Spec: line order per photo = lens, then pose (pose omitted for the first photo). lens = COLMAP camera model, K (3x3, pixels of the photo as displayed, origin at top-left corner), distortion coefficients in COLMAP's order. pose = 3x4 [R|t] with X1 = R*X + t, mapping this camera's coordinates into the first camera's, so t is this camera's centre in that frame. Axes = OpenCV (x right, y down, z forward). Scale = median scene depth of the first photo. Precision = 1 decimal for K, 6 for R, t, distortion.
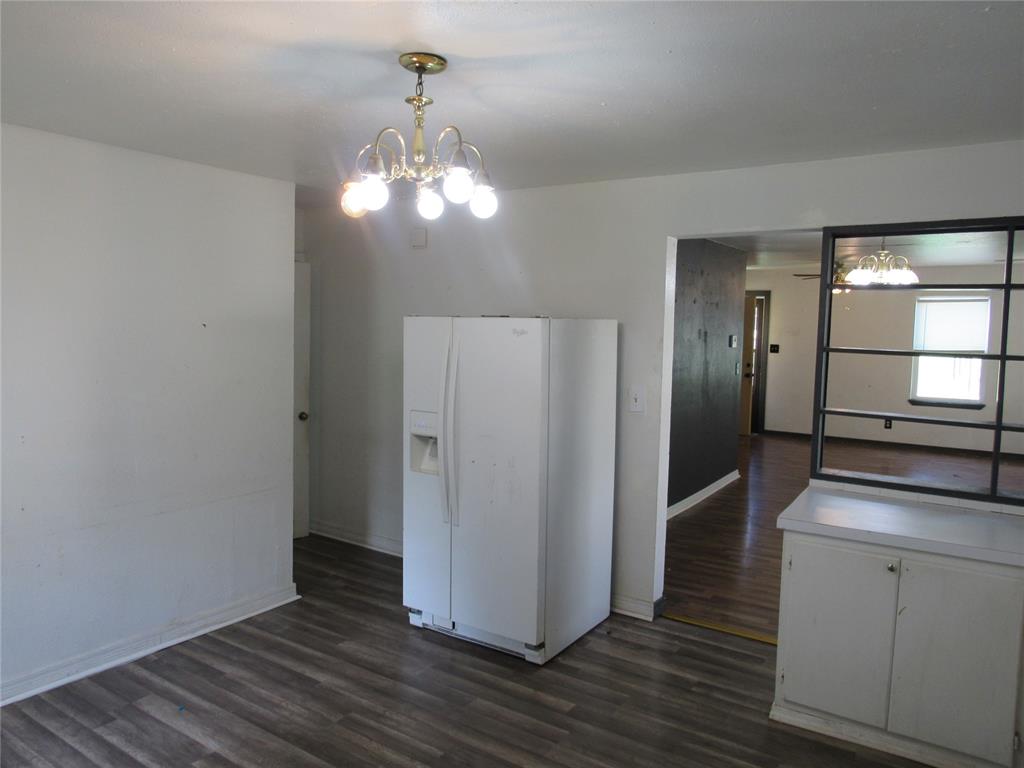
lens RADIAL K [[733.0, 0, 512.0], [0, 733.0, 384.0], [0, 0, 1]] dist [-0.050051, 0.042972]
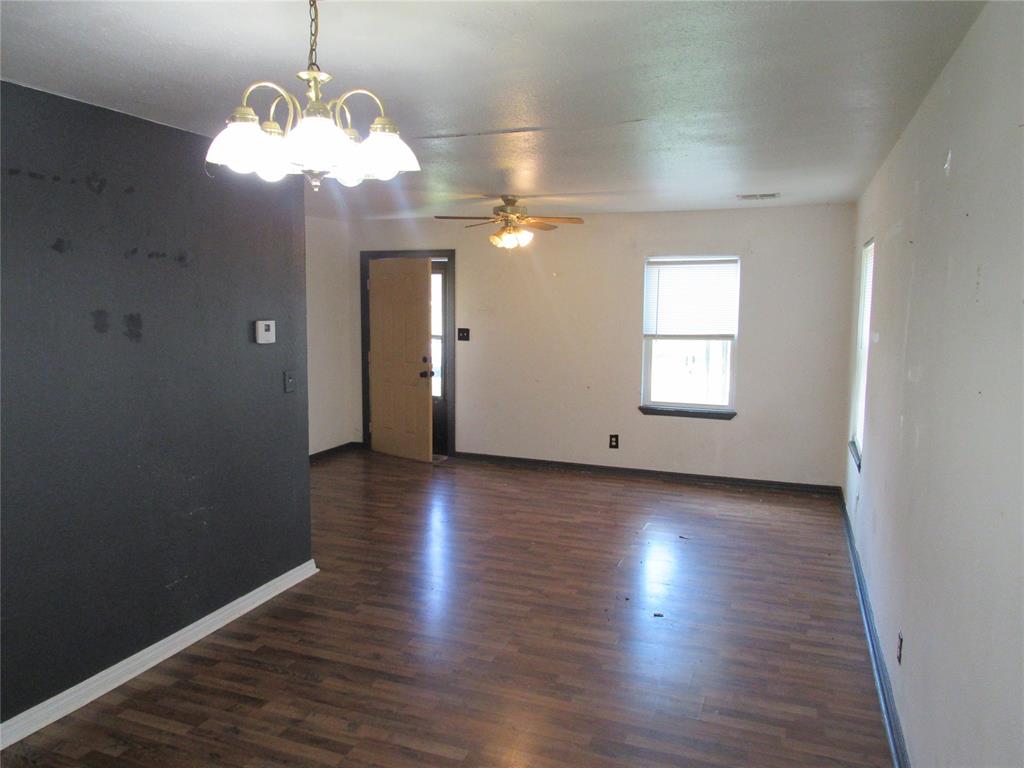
lens RADIAL K [[733.0, 0, 512.0], [0, 733.0, 384.0], [0, 0, 1]] dist [-0.050051, 0.042972]
pose [[0.975826, -0.030340, 0.216433, 0.277079], [0.023370, 0.999125, 0.034695, -0.026869], [-0.217296, -0.028798, 0.975681, 0.343679]]
